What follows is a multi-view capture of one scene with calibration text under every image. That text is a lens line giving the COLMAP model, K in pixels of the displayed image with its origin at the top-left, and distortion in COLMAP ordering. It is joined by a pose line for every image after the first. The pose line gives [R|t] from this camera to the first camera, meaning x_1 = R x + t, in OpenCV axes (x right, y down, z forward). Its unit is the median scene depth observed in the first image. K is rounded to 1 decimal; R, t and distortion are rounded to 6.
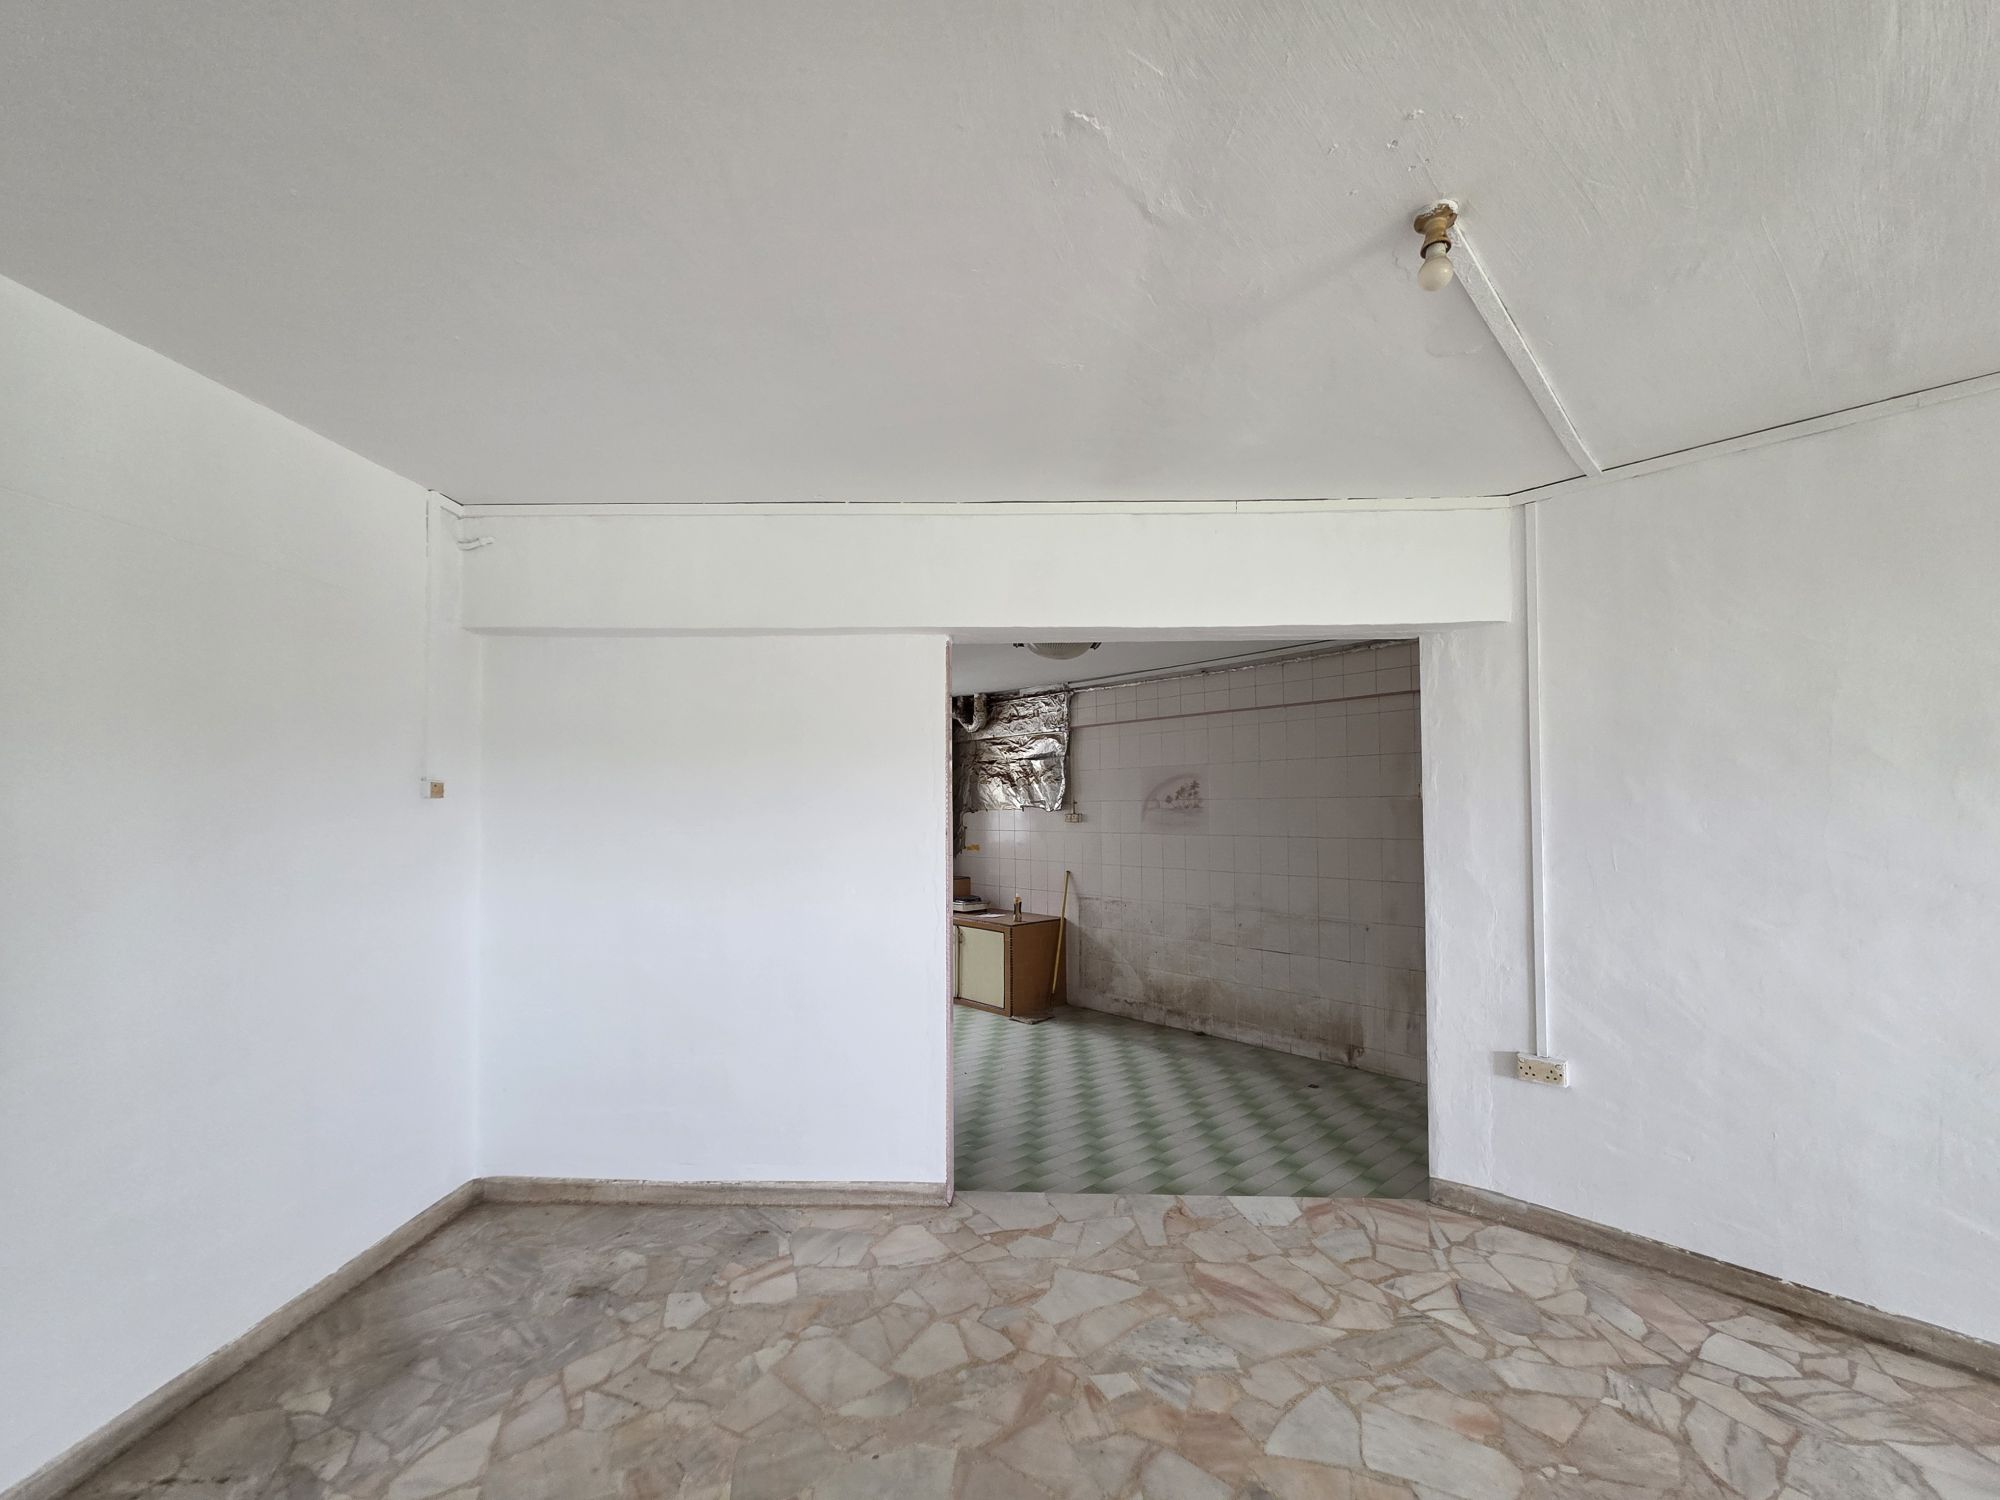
lens RADIAL K [[803.8, 0, 1000.4], [0, 803.8, 793.3], [0, 0, 1]] dist [0.006822, 0.000478]
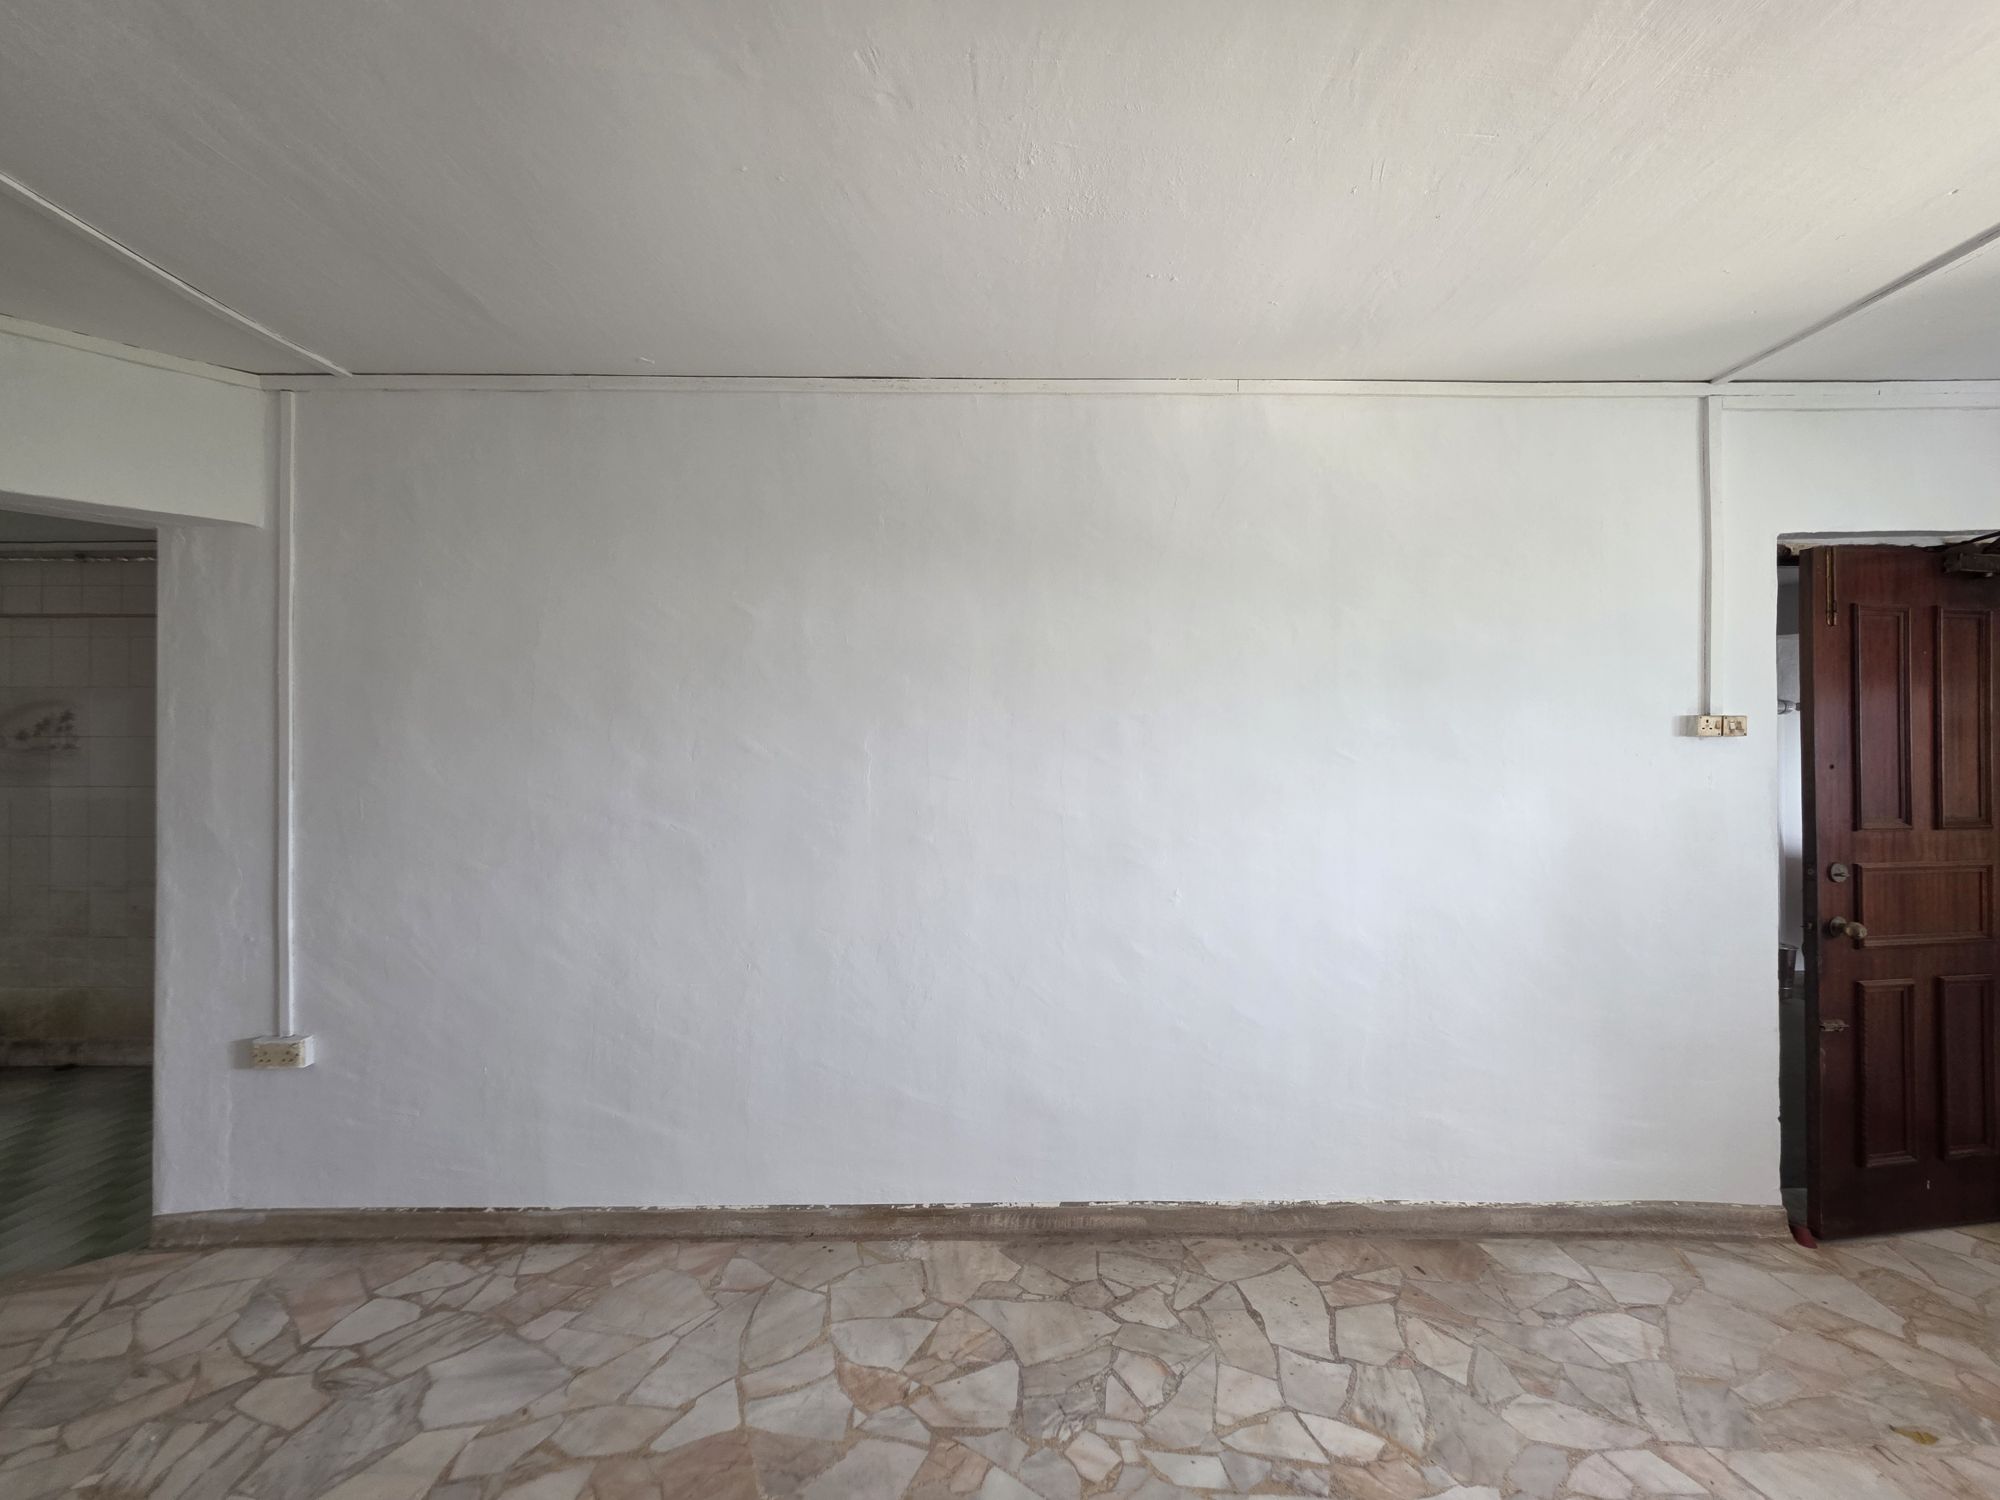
lens RADIAL K [[809.3, 0, 1000.0], [0, 809.3, 750.0], [0, 0, 1]] dist [-0.000304, -0.000524]
pose [[0.704281, 0.001684, 0.709919, 0.596212], [-0.014626, 0.999819, 0.012138, -0.002100], [-0.709771, -0.018932, 0.704178, -0.146532]]
